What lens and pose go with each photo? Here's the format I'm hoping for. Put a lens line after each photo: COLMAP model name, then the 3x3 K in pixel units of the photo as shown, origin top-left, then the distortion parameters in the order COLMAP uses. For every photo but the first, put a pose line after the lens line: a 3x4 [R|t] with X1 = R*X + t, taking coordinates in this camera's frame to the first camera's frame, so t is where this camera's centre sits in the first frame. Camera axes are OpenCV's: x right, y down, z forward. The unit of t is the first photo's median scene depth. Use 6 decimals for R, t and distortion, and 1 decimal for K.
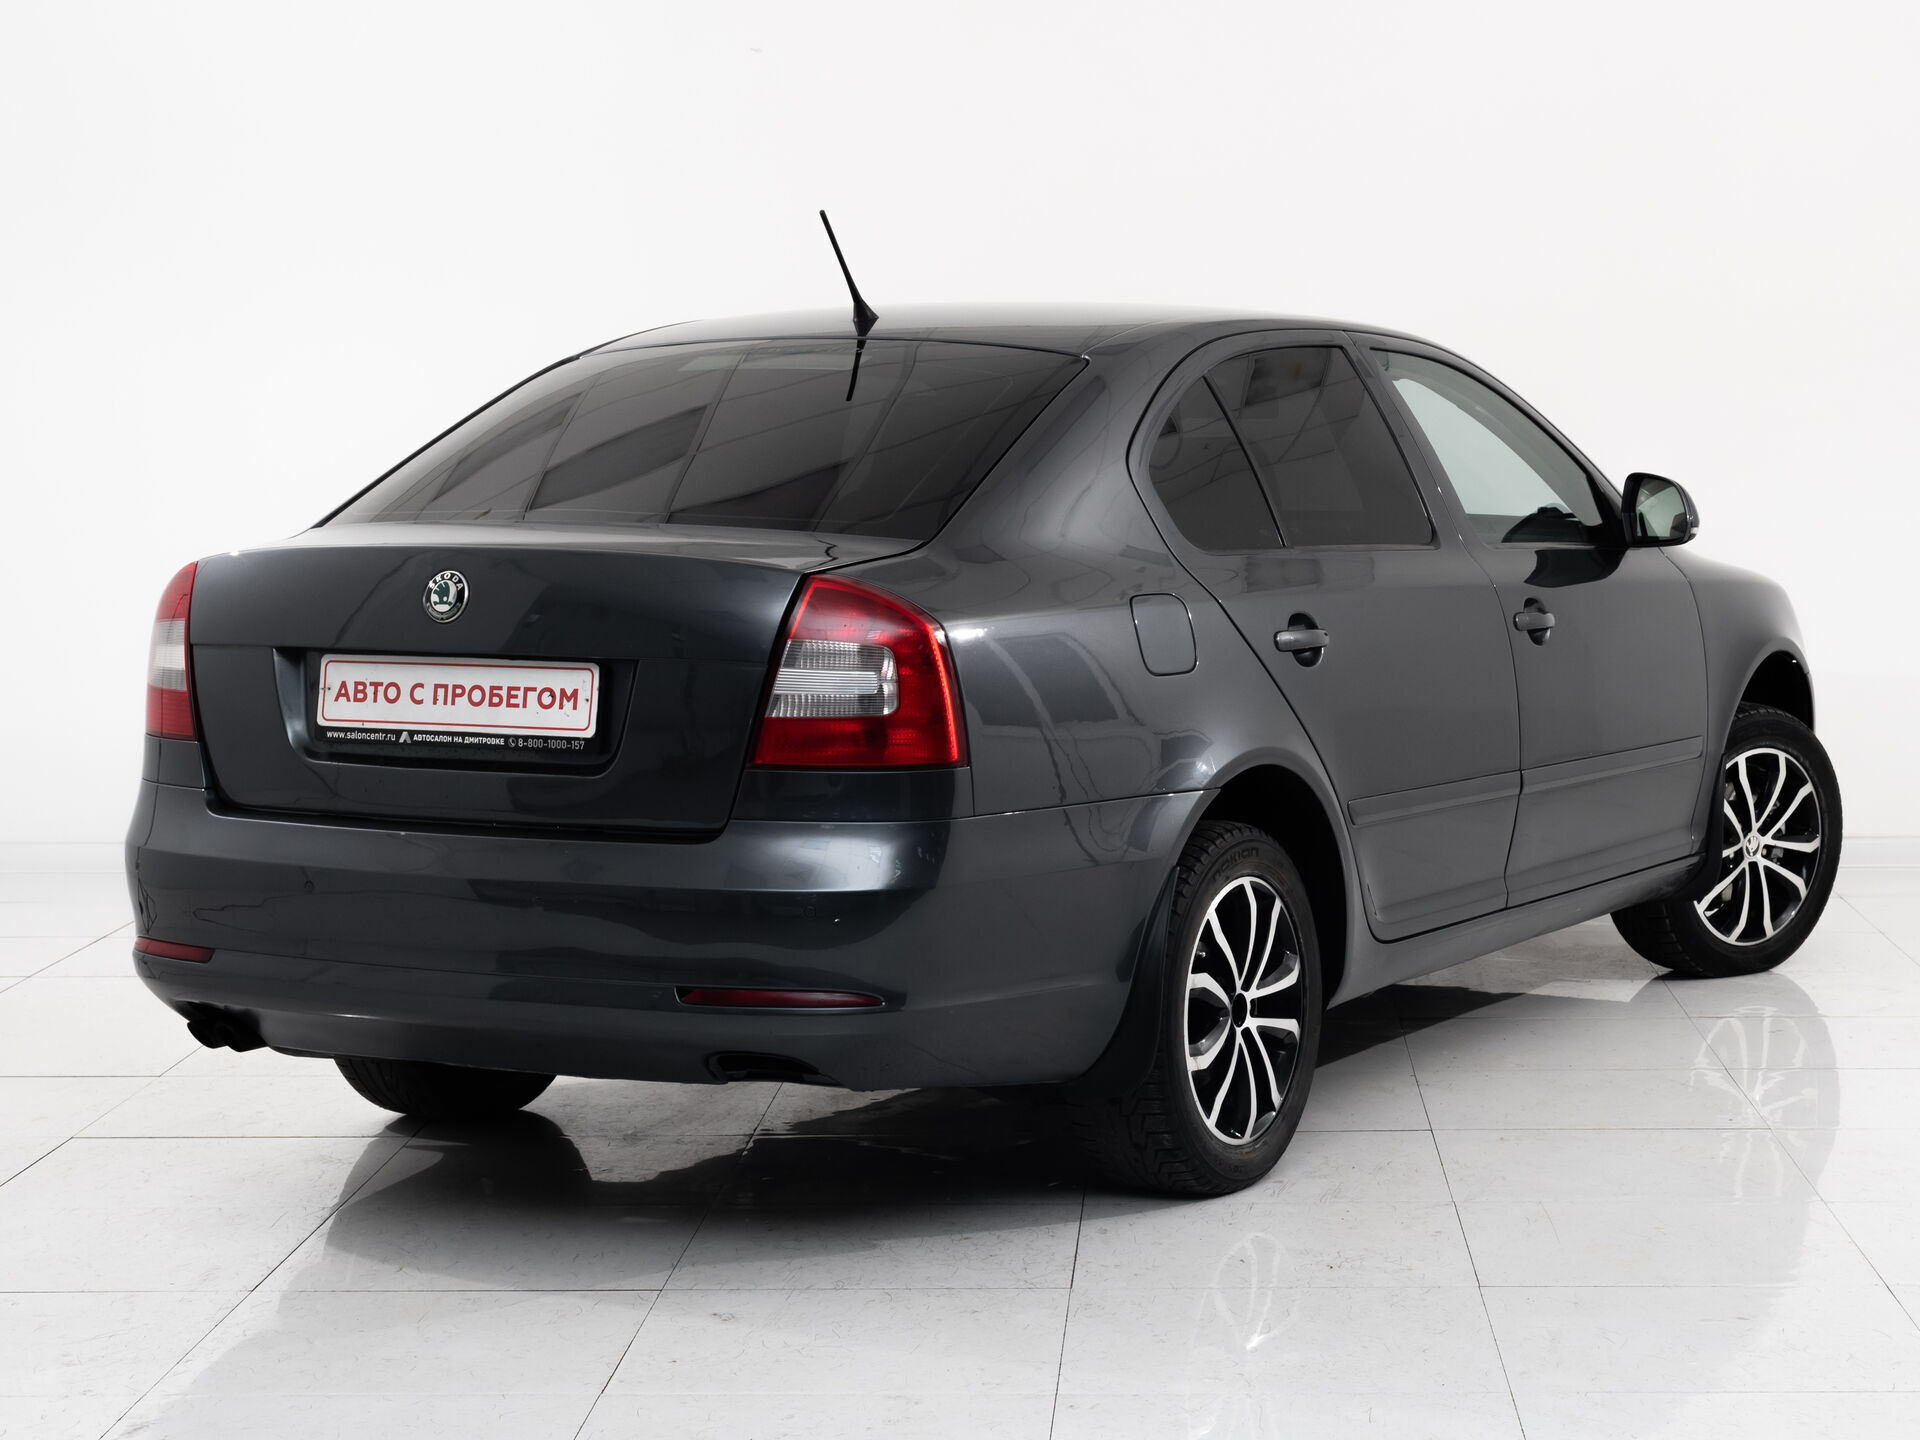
lens RADIAL K [[3271.9, 0, 960.0], [0, 3271.9, 720.0], [0, 0, 1]] dist [0.018948, 0.045990]
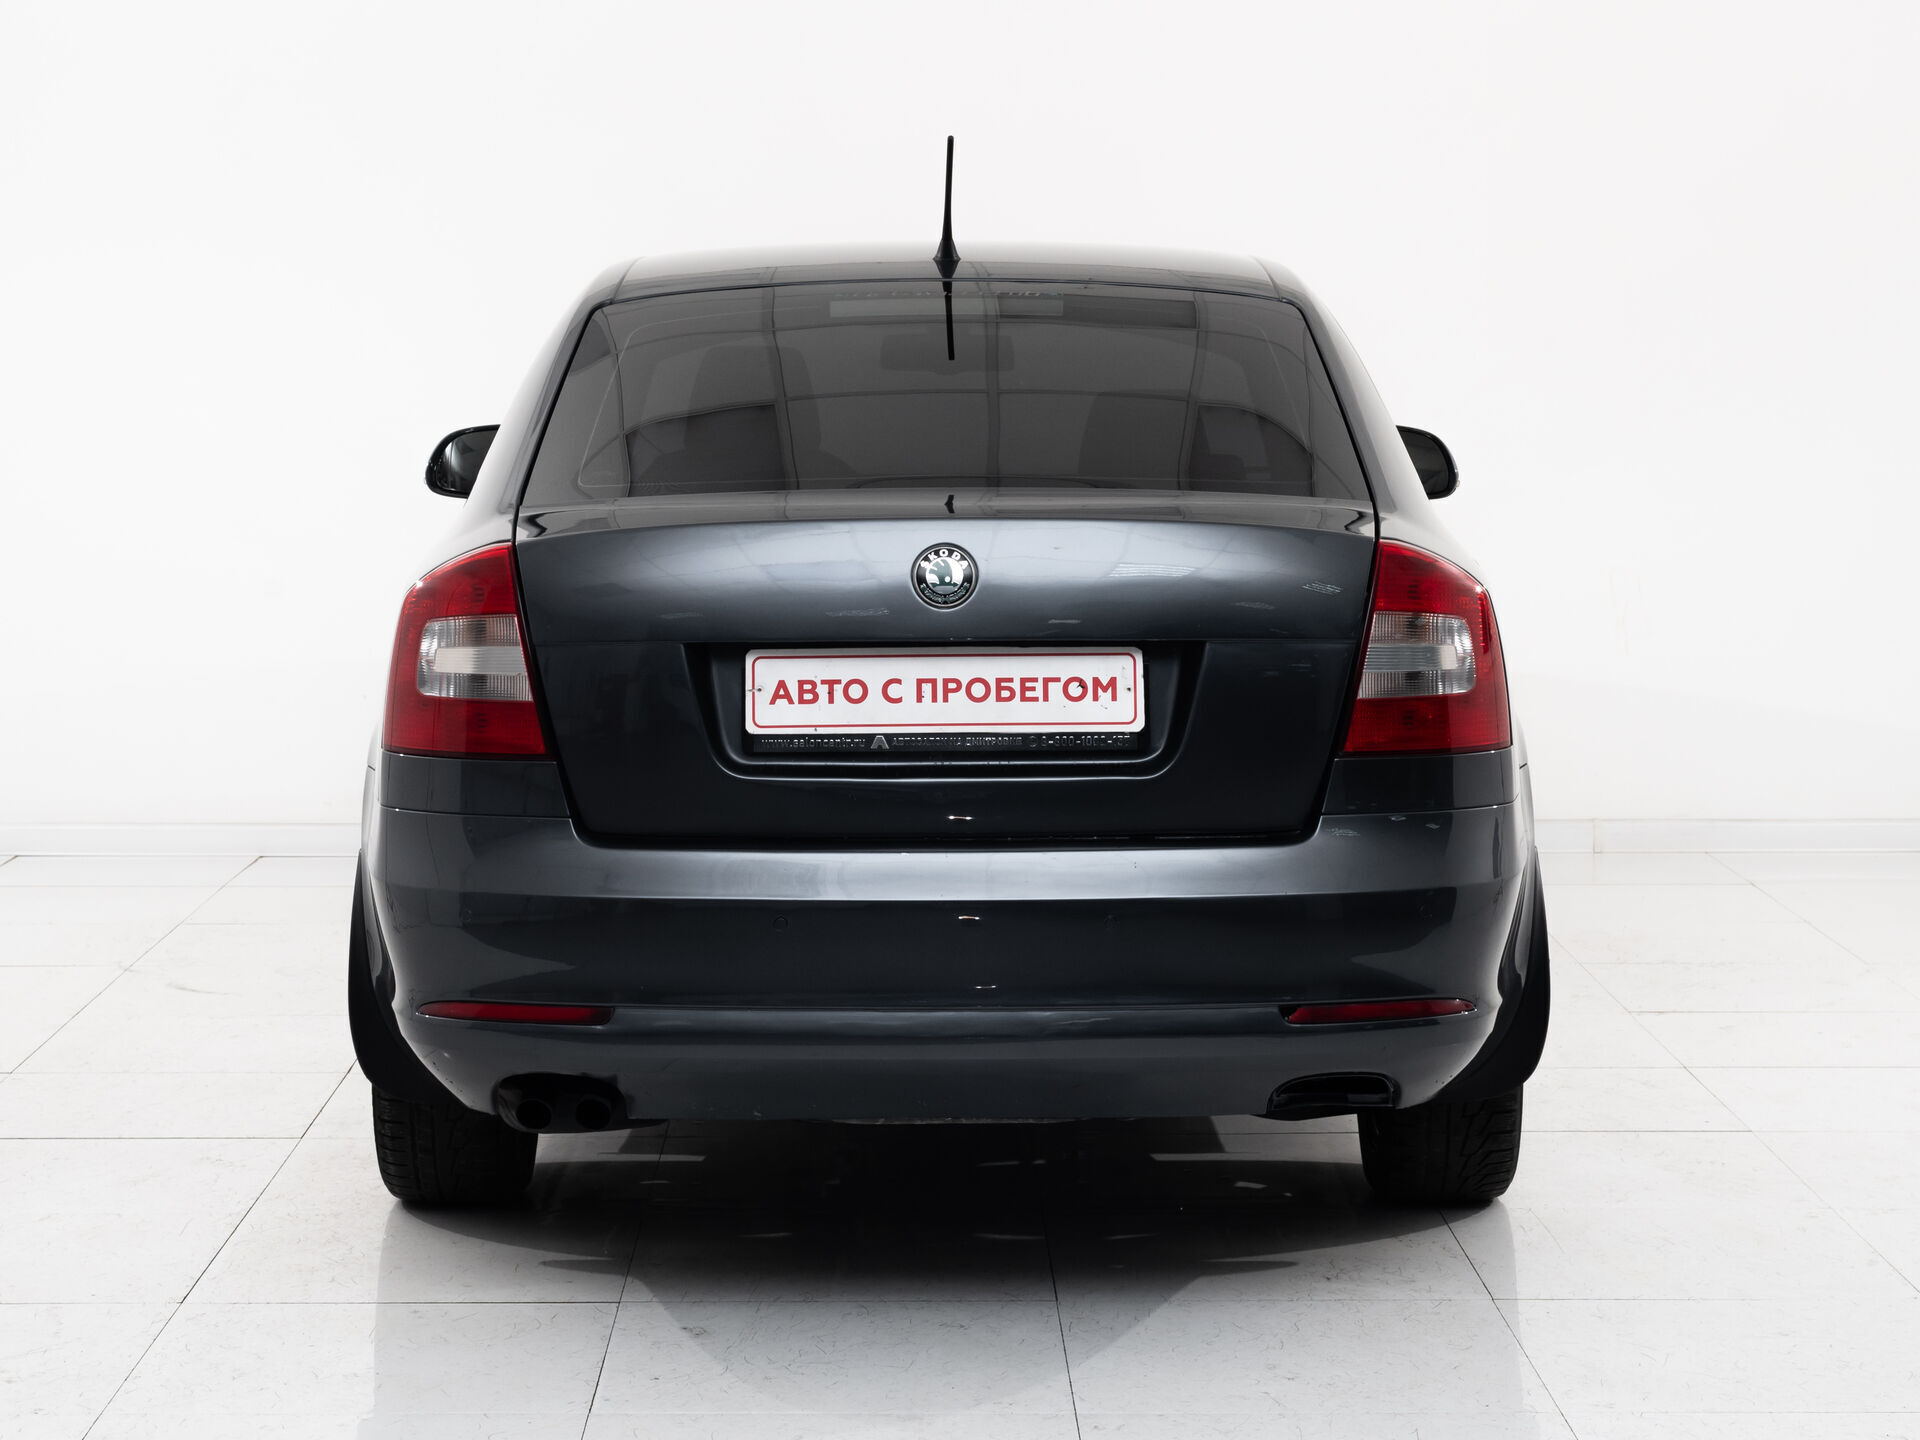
lens RADIAL K [[3271.9, 0, 960.0], [0, 3271.9, 720.0], [0, 0, 1]] dist [0.018948, 0.045990]
pose [[0.878816, -0.050787, 0.474450, -0.562448], [0.041242, 0.998683, 0.030512, -0.026099], [-0.475375, -0.007247, 0.879754, 0.238579]]
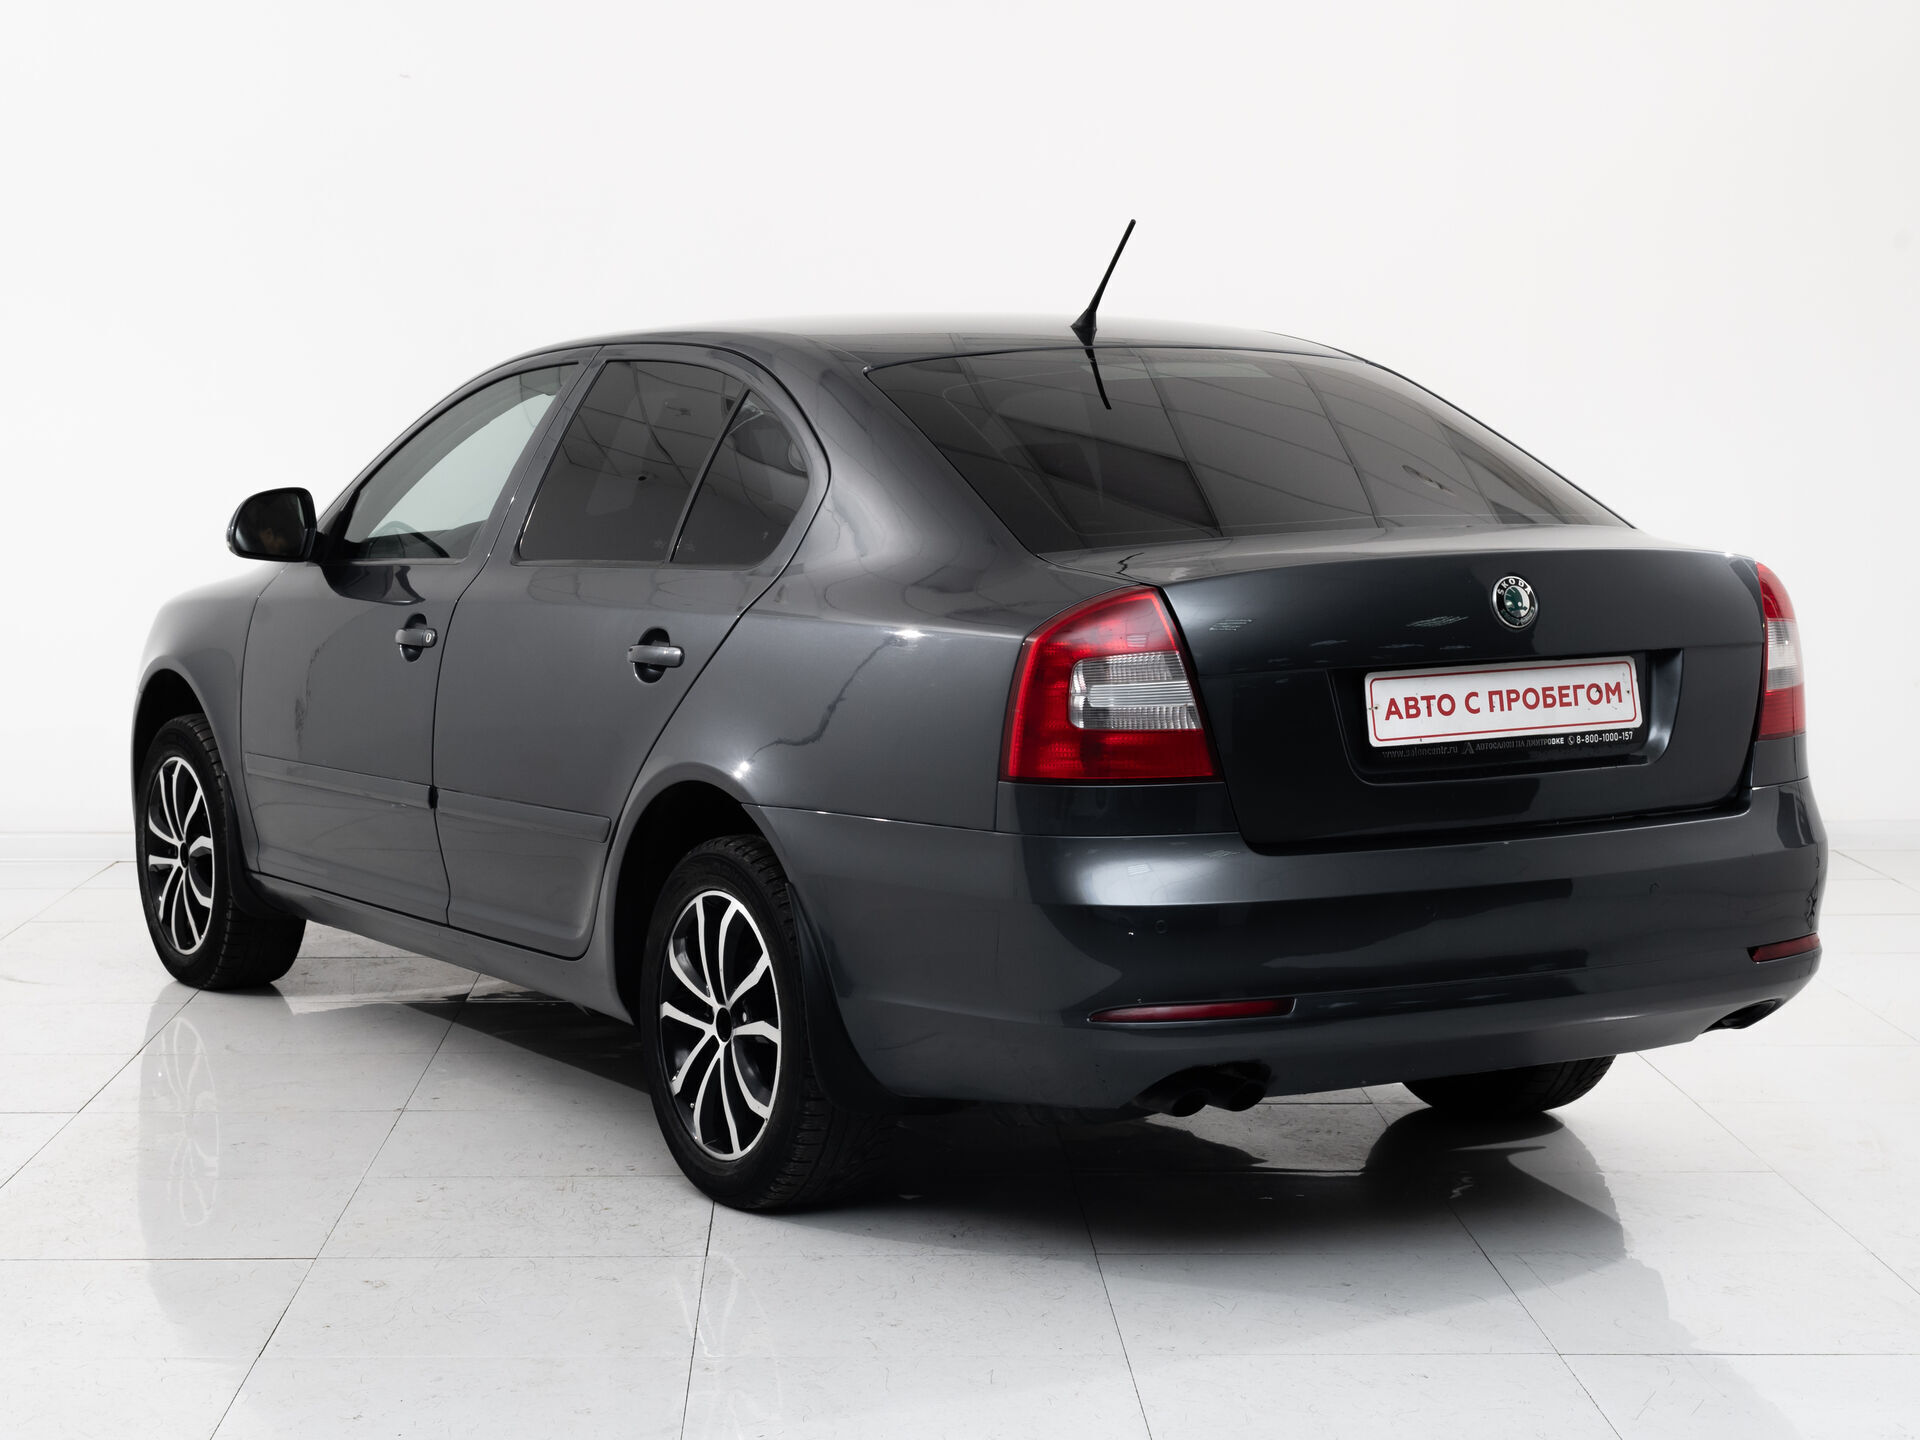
lens RADIAL K [[3271.9, 0, 960.0], [0, 3271.9, 720.0], [0, 0, 1]] dist [0.018948, 0.045990]
pose [[0.532064, -0.079293, 0.842983, -1.090624], [0.082875, 0.995702, 0.041350, -0.057074], [-0.842638, 0.047861, 0.536349, 0.605561]]
